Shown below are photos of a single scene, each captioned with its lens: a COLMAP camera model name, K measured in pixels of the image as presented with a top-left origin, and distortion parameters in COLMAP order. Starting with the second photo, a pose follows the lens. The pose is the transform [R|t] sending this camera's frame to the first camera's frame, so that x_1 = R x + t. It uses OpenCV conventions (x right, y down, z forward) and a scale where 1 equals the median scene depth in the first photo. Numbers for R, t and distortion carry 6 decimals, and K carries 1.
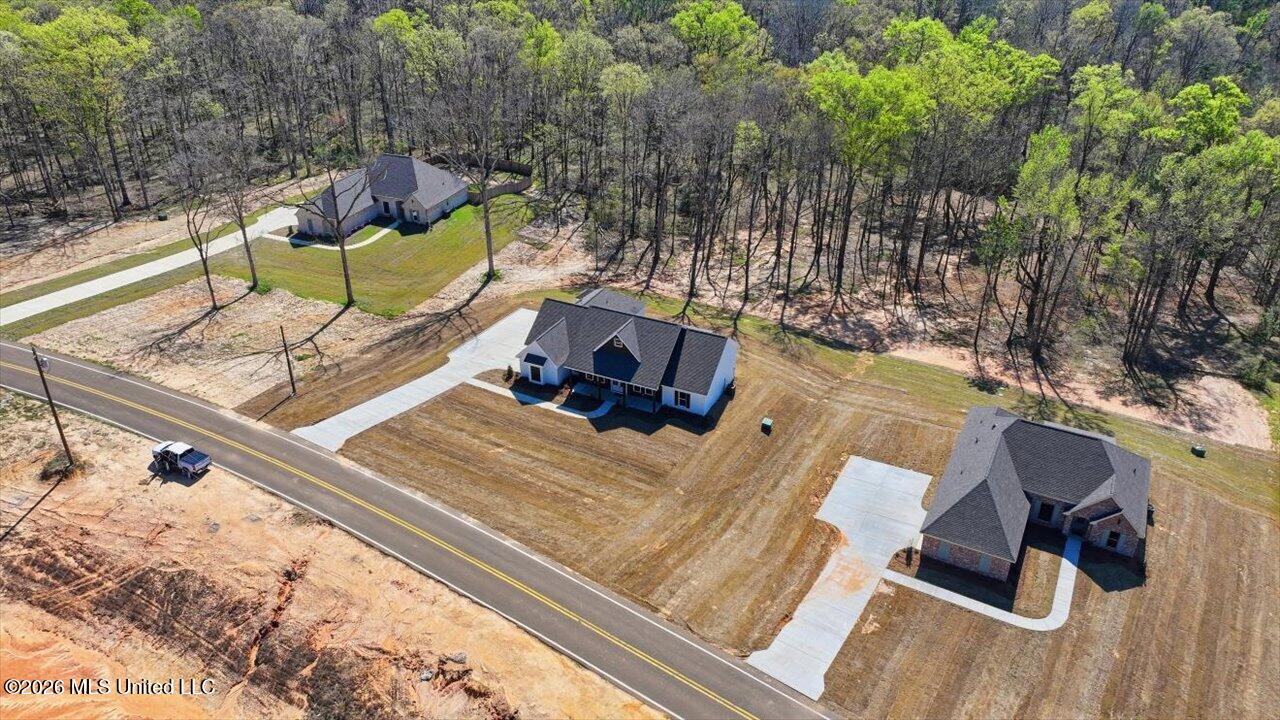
lens RADIAL K [[901.8, 0, 643.2], [0, 901.8, 360.2], [0, 0, 1]] dist [0.001605, 0.007767]
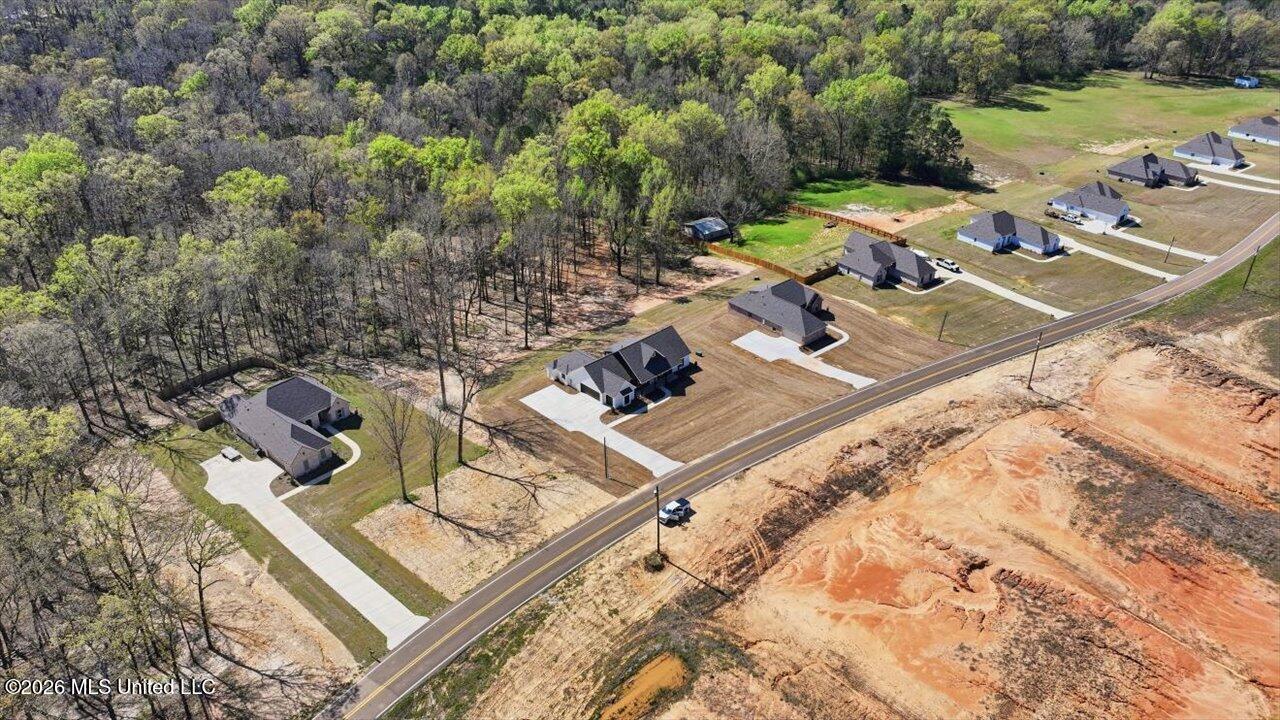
lens RADIAL K [[901.8, 0, 649.2], [0, 901.8, 359.7], [0, 0, 1]] dist [0.001605, 0.007767]
pose [[0.330172, -0.469801, 0.818703, -1.442333], [0.464868, 0.835796, 0.292135, -0.517192], [-0.821514, 0.284134, 0.494352, 0.116138]]
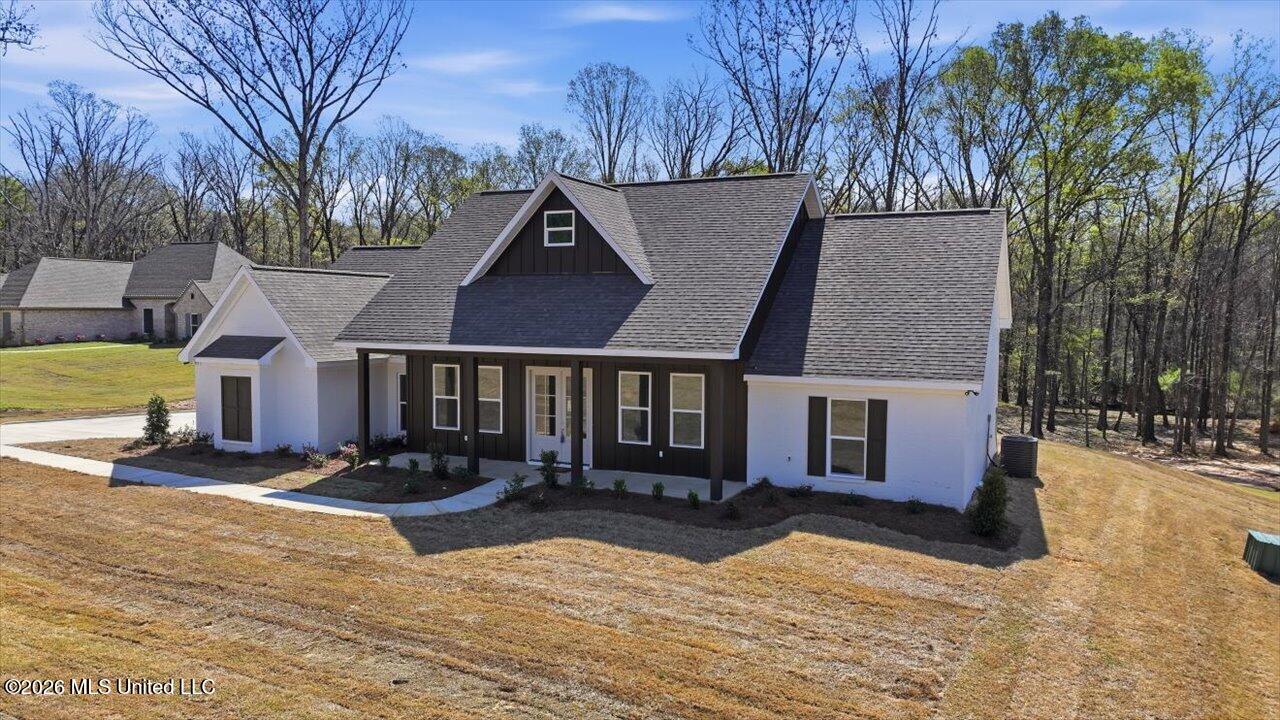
lens RADIAL K [[901.8, 0, 643.4], [0, 901.8, 359.1], [0, 0, 1]] dist [0.001605, 0.007767]
pose [[0.999914, 0.006847, 0.011214, -0.007015], [-0.001133, 0.895227, -0.445610, 0.116383], [-0.013090, 0.445558, 0.895157, 0.762792]]
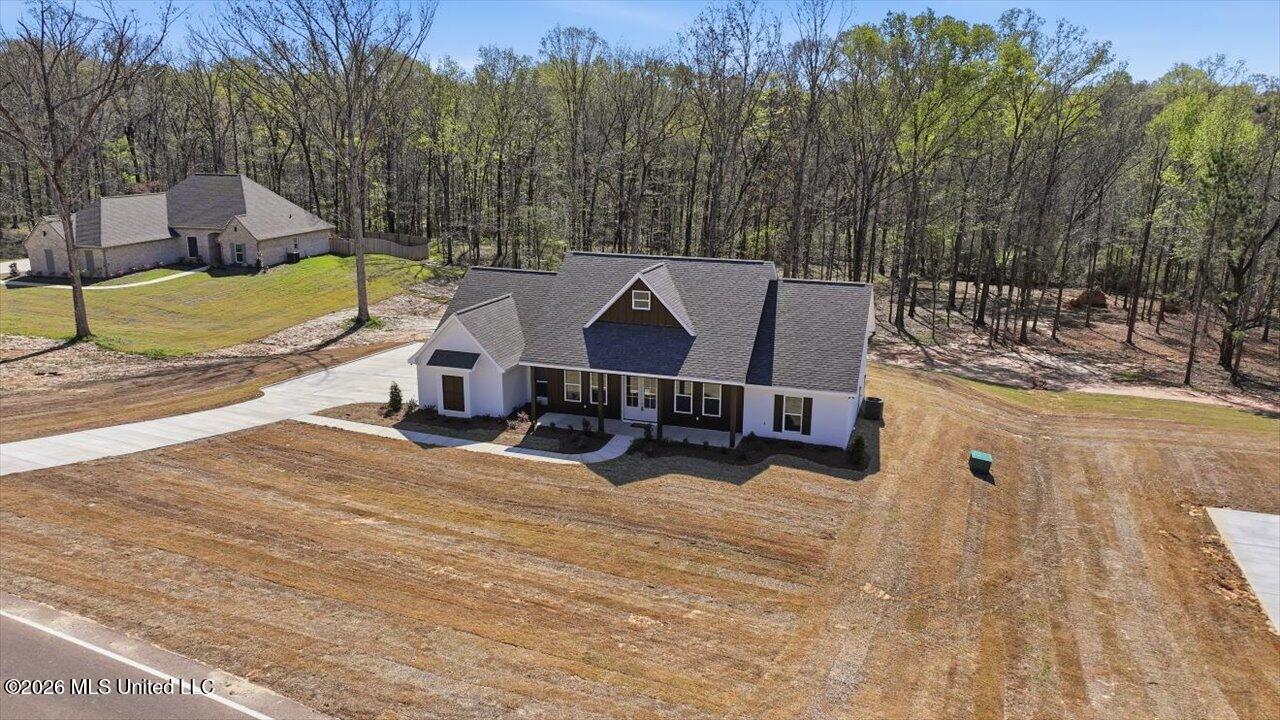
lens RADIAL K [[901.8, 0, 643.4], [0, 901.8, 363.3], [0, 0, 1]] dist [0.001605, 0.007767]
pose [[0.991449, -0.024914, 0.128092, -0.082051], [0.057721, 0.964082, -0.259257, 0.124168], [-0.117032, 0.264434, 0.957277, 0.548316]]
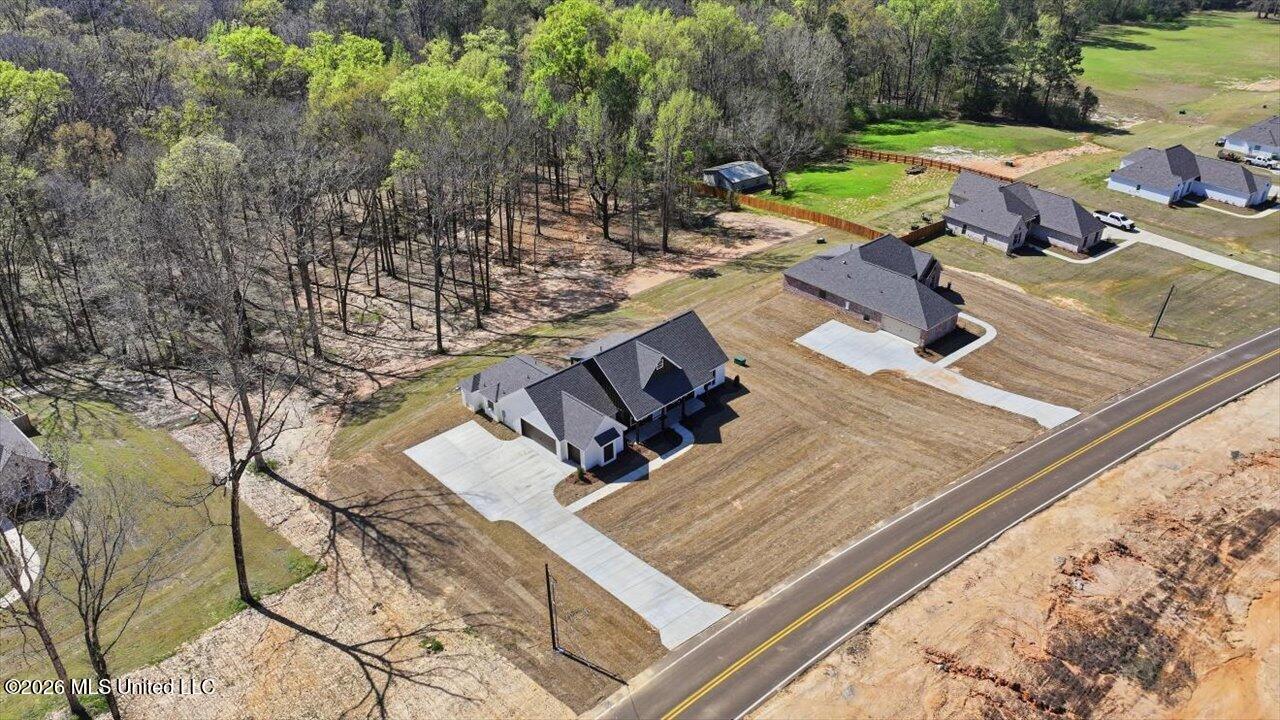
lens RADIAL K [[901.8, 0, 647.2], [0, 901.8, 360.1], [0, 0, 1]] dist [0.001605, 0.007767]
pose [[0.334190, -0.470490, 0.816674, -0.767727], [0.468264, 0.834867, 0.289354, -0.289934], [-0.817953, 0.285719, 0.499318, 0.514741]]
